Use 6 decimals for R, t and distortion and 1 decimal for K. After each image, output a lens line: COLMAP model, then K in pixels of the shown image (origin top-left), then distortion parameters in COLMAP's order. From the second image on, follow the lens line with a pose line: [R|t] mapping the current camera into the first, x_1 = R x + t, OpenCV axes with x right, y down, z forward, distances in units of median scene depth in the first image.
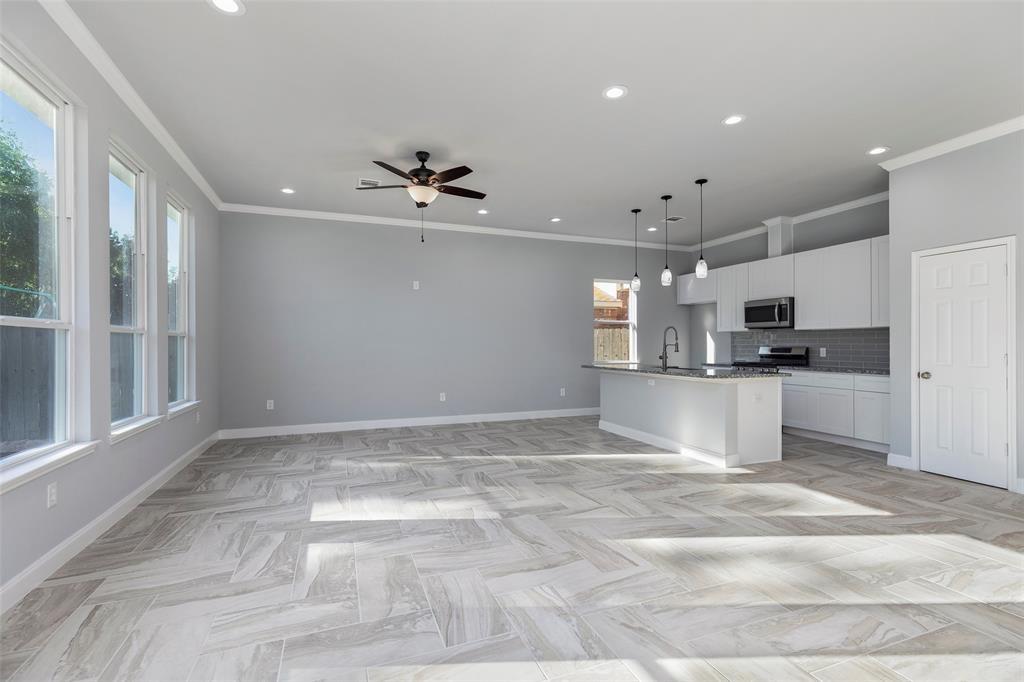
lens RADIAL K [[459.5, 0, 512.0], [0, 459.5, 347.0], [0, 0, 1]] dist [0.002857, -0.010480]
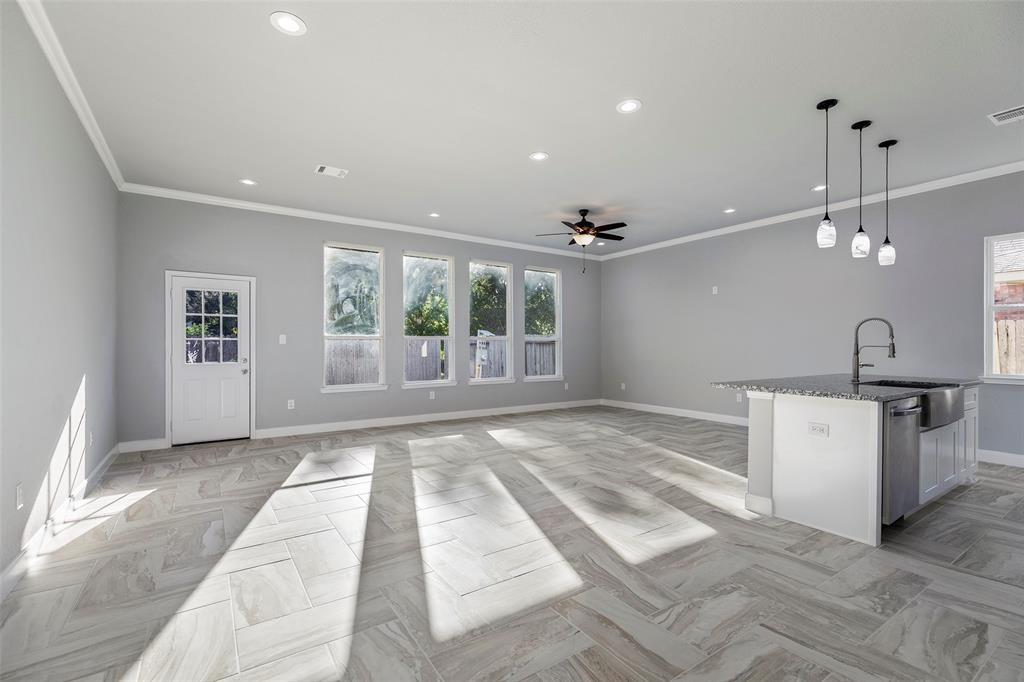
lens RADIAL K [[459.5, 0, 512.0], [0, 459.5, 347.0], [0, 0, 1]] dist [0.002857, -0.010480]
pose [[0.233306, 0.001867, -0.972402, 1.017610], [-0.000420, 0.999998, 0.001820, -0.004697], [0.972403, -0.000017, 0.233306, 0.406372]]
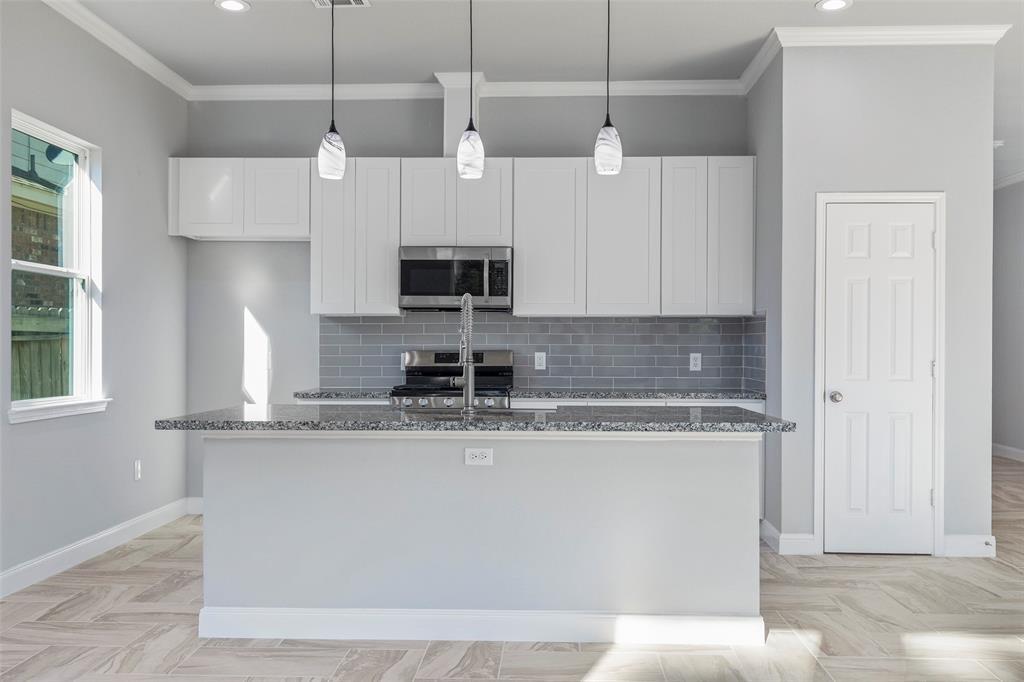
lens RADIAL K [[900.8, 0, 514.2], [0, 900.8, 353.5], [0, 0, 1]] dist [0.006777, 0.001264]
pose [[0.391899, -0.004517, 0.919997, -0.335880], [0.000634, 0.999989, 0.004640, -0.002133], [-0.920008, -0.001235, 0.391898, 0.809244]]
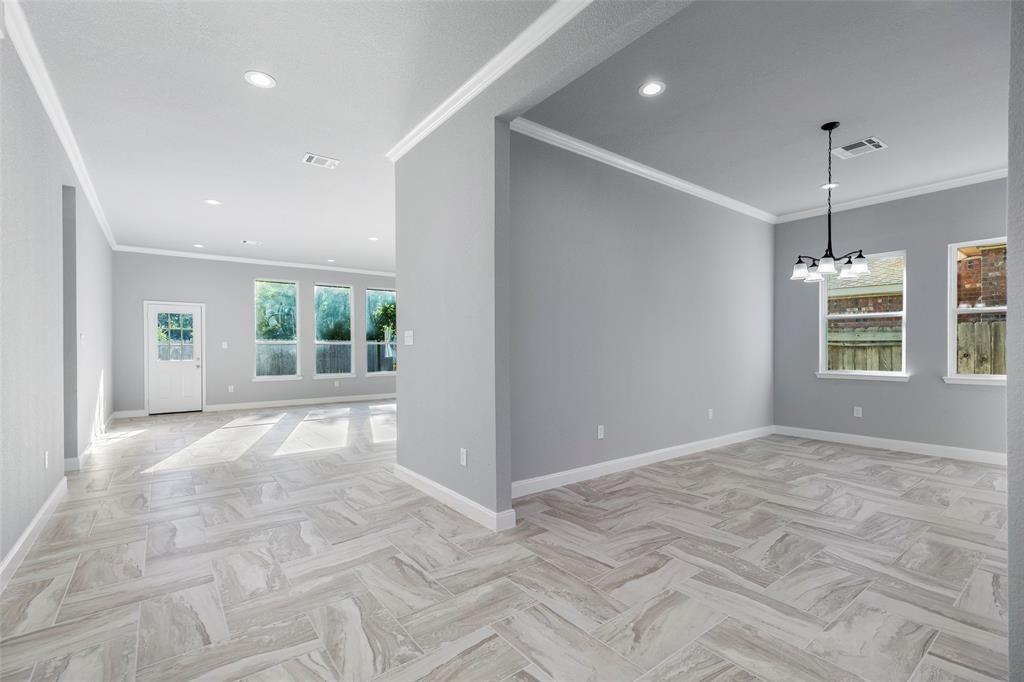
lens RADIAL K [[459.5, 0, 512.0], [0, 459.5, 347.0], [0, 0, 1]] dist [0.002857, -0.010480]
pose [[0.297404, -0.000650, -0.954751, 1.648953], [0.002709, 0.999996, 0.000163, -0.010822], [0.954748, -0.002635, 0.297405, 0.608299]]
